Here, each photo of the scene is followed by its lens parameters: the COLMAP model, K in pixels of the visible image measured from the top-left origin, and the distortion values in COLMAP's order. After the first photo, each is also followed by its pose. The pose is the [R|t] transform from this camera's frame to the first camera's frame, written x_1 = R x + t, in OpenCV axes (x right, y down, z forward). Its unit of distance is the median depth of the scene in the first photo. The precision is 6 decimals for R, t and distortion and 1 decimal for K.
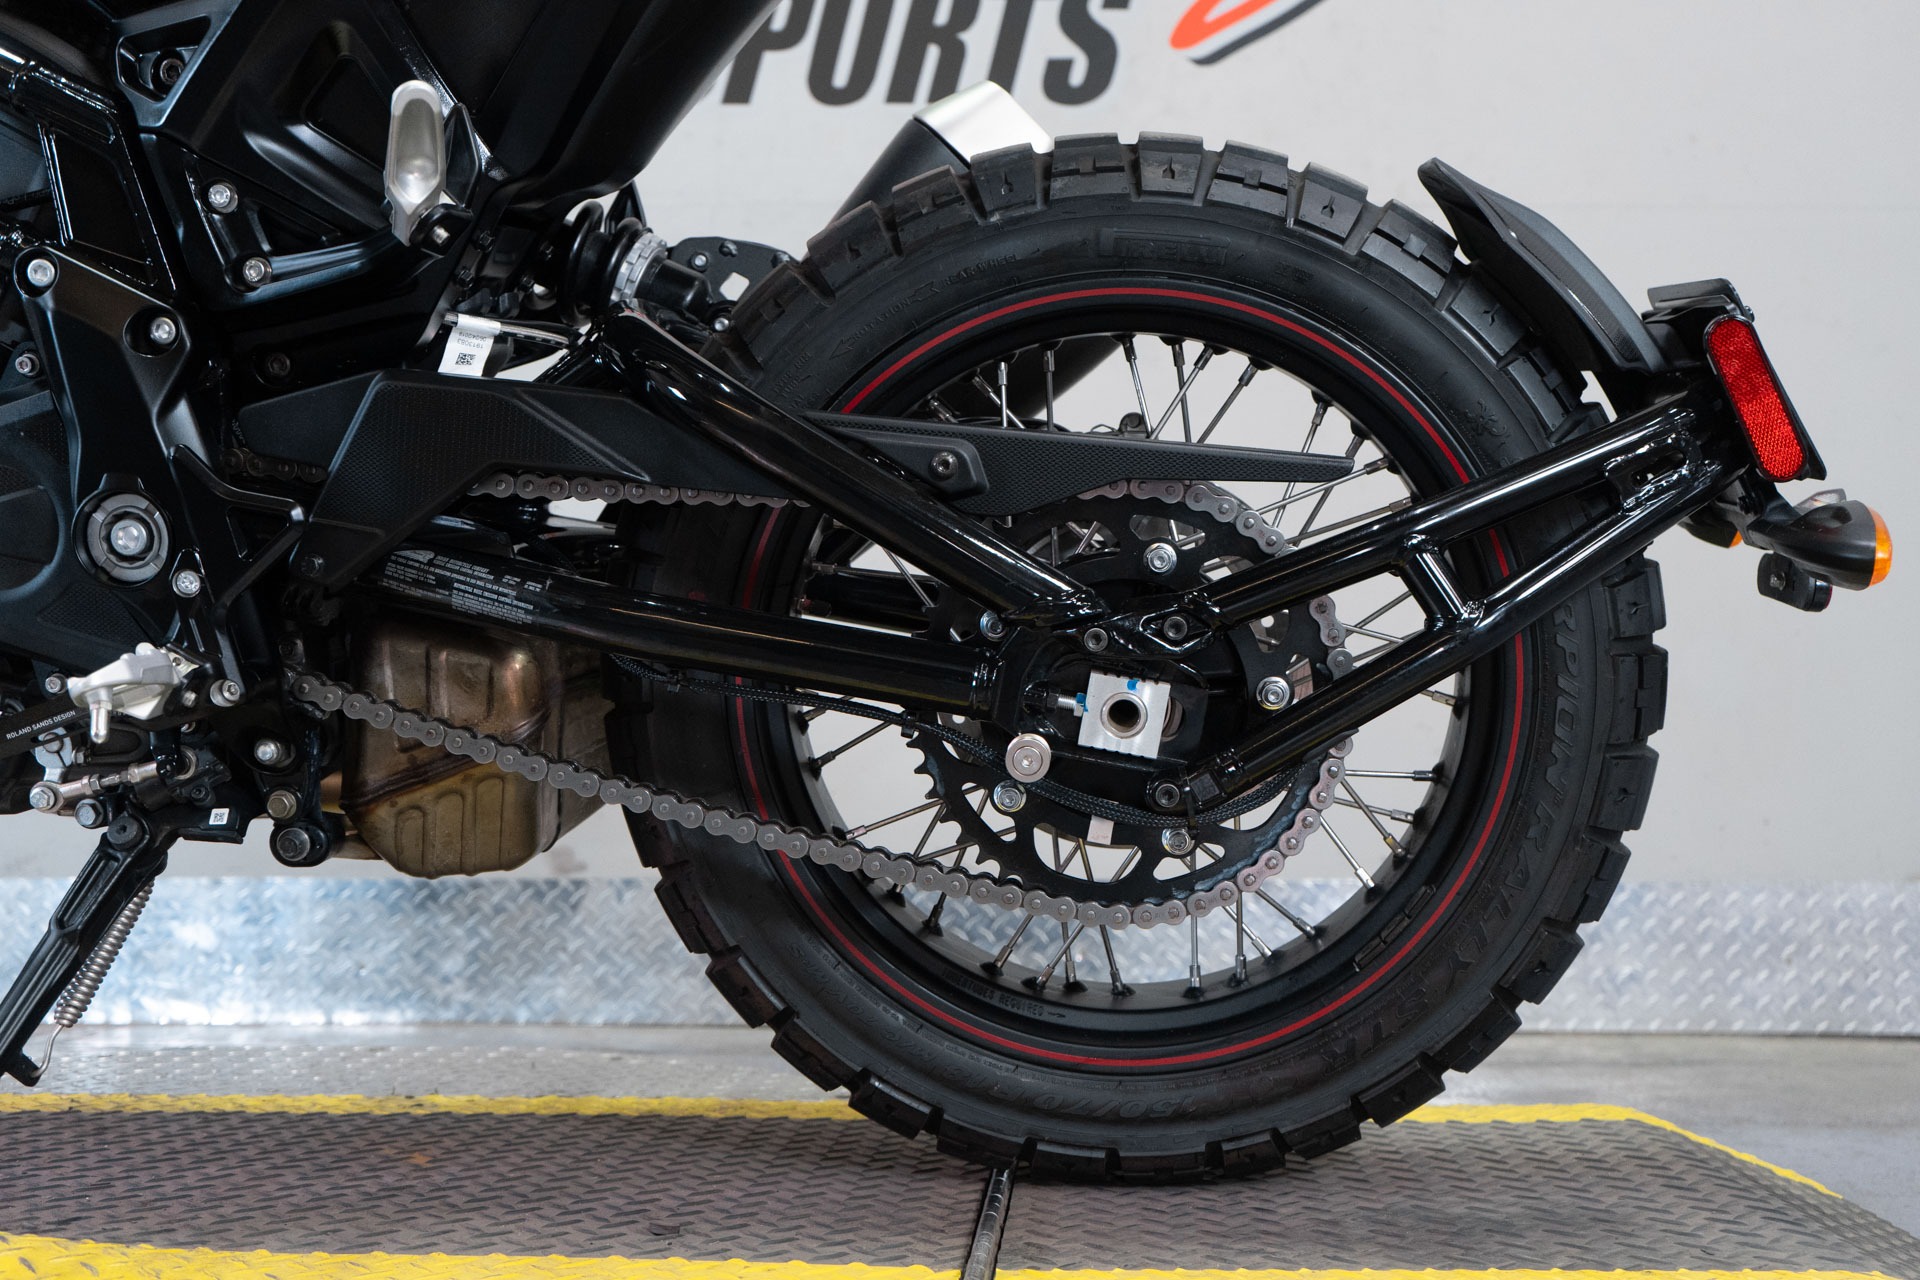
lens RADIAL K [[2018.1, 0, 915.4], [0, 2018.1, 672.0], [0, 0, 1]] dist [0.001760, -0.006338]
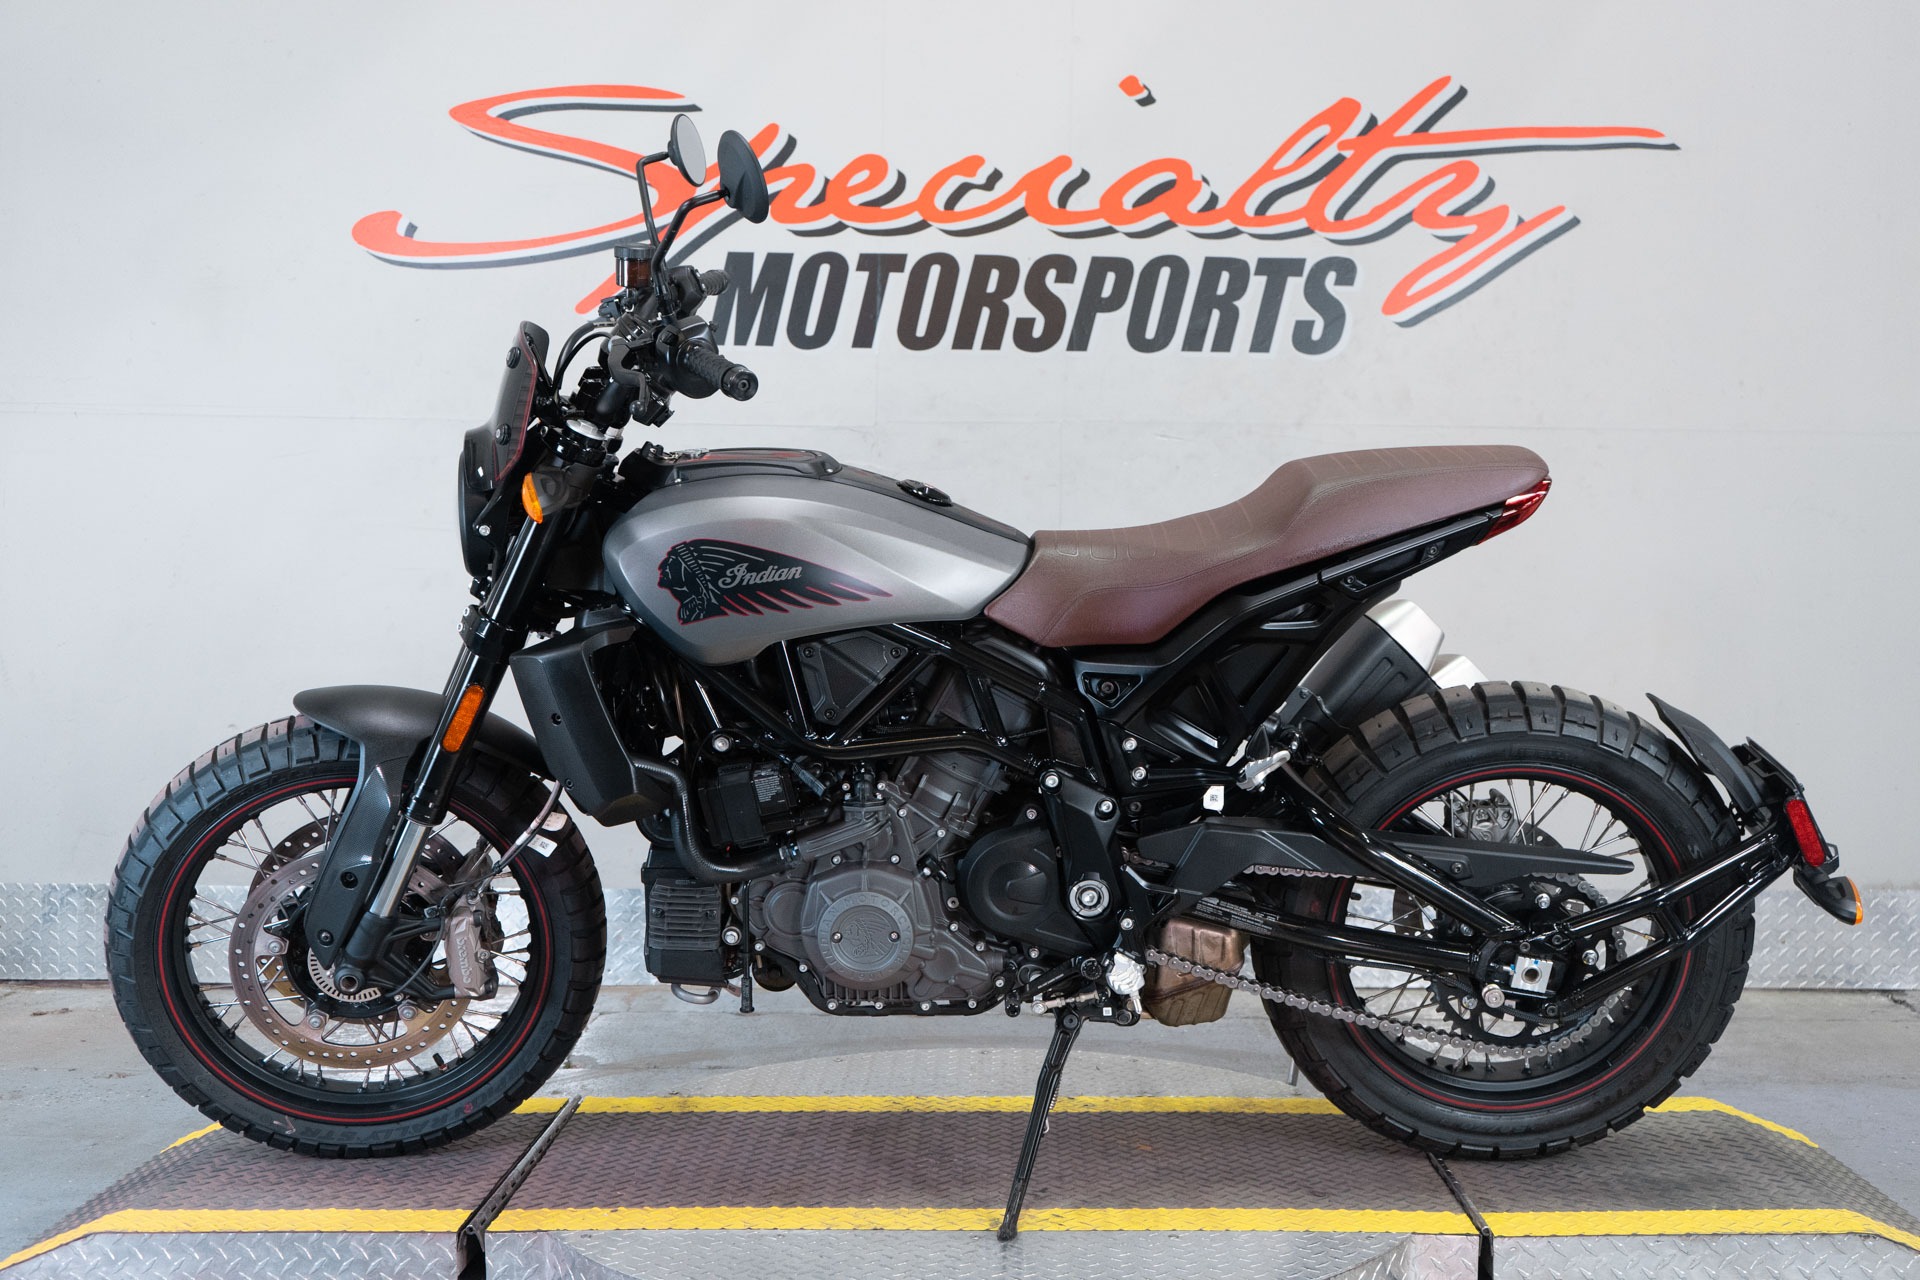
lens RADIAL K [[2136.2, 0, 960.0], [0, 2136.2, 640.0], [0, 0, 1]] dist [-0.000800, 0.047029]
pose [[0.998459, -0.005975, 0.055178, -0.629179], [0.000636, 0.995355, 0.096266, -0.551206], [-0.055497, -0.096083, 0.993825, -1.249599]]
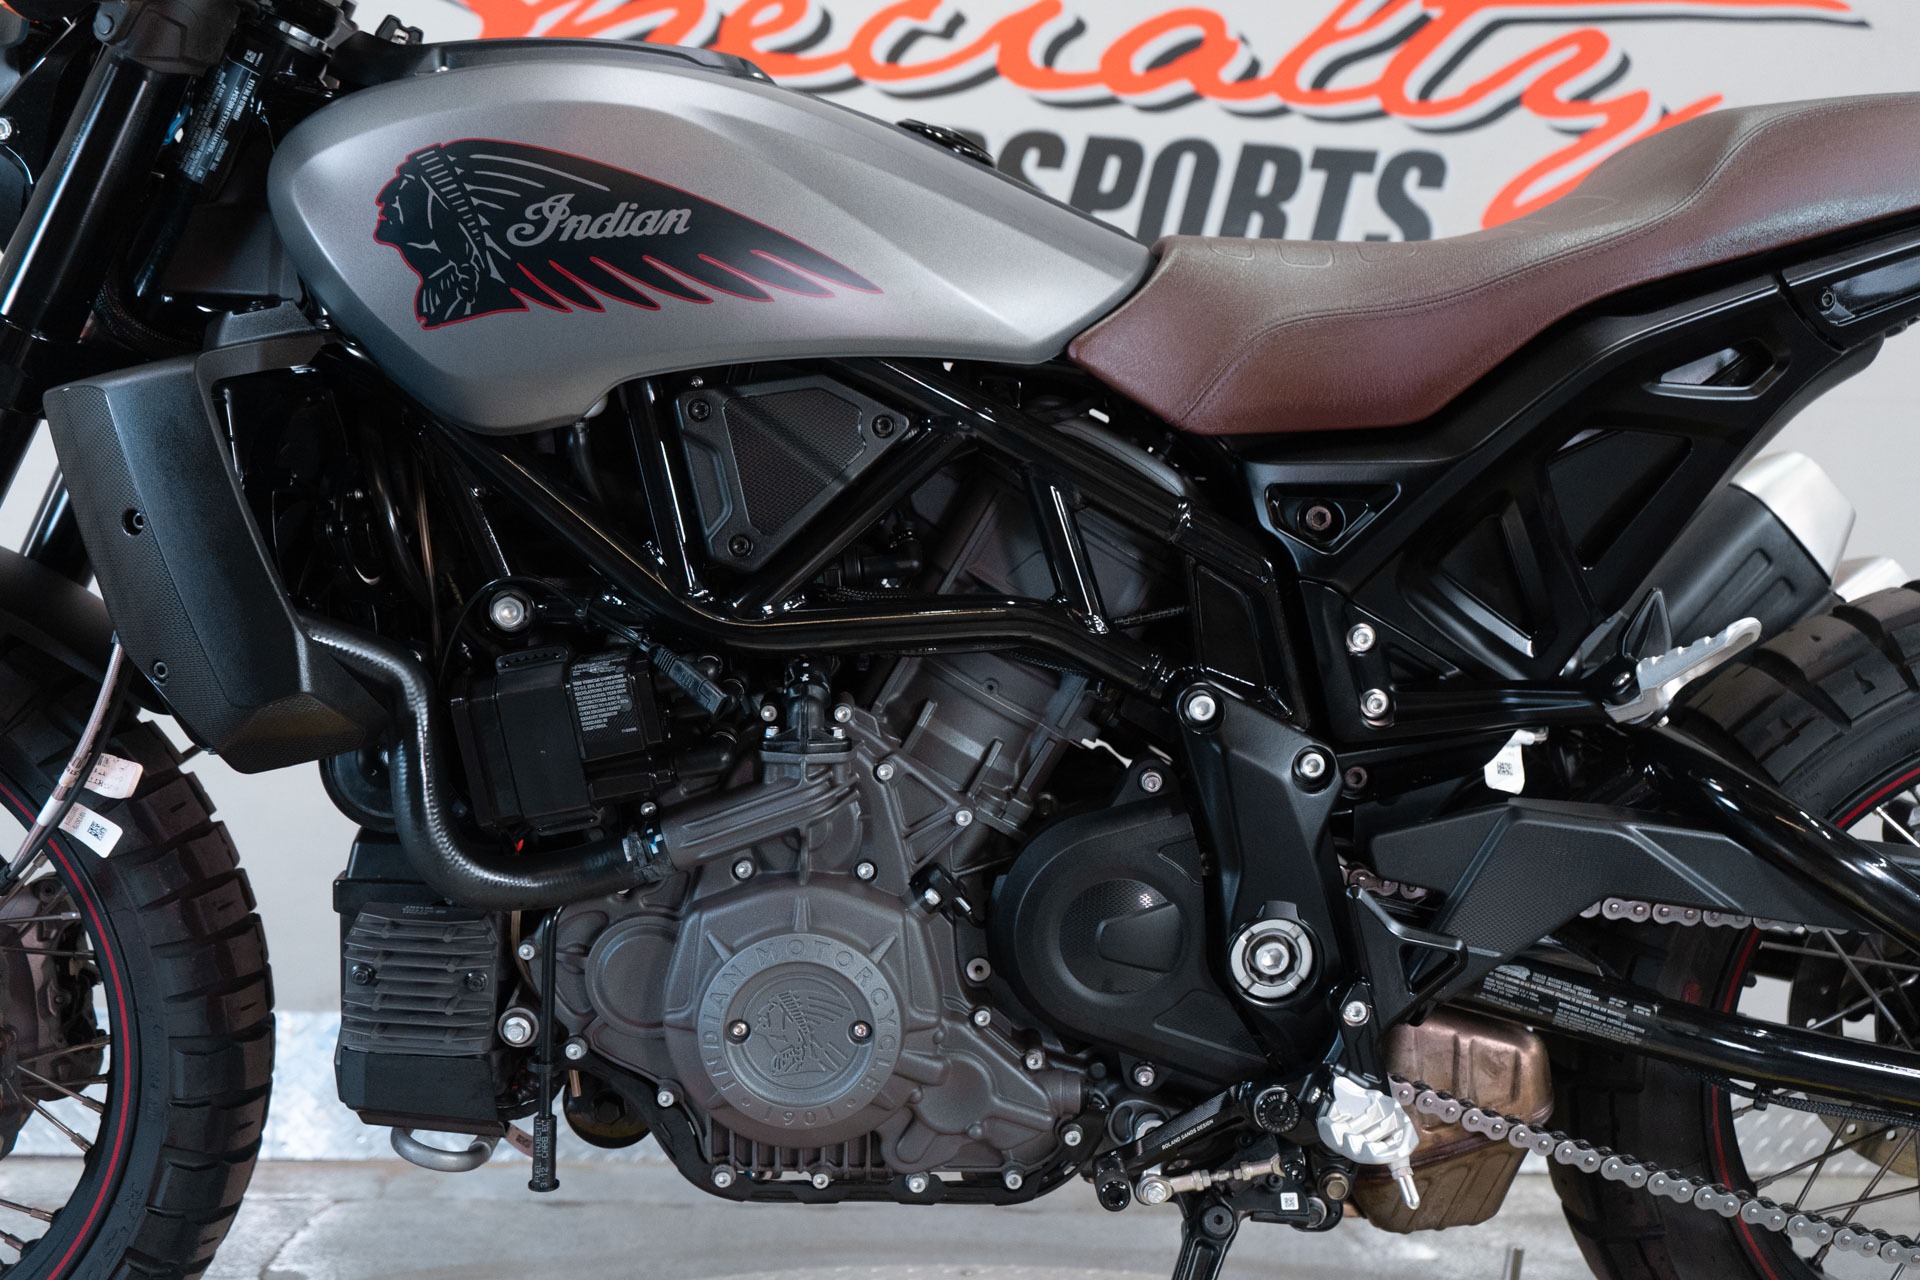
lens RADIAL K [[2018.1, 0, 915.4], [0, 2018.1, 672.0], [0, 0, 1]] dist [0.001760, -0.006338]
pose [[0.994017, 0.025247, 0.106270, -0.660508], [-0.027219, 0.999482, 0.017142, -0.219976], [-0.105782, -0.019932, 0.994190, -0.031973]]
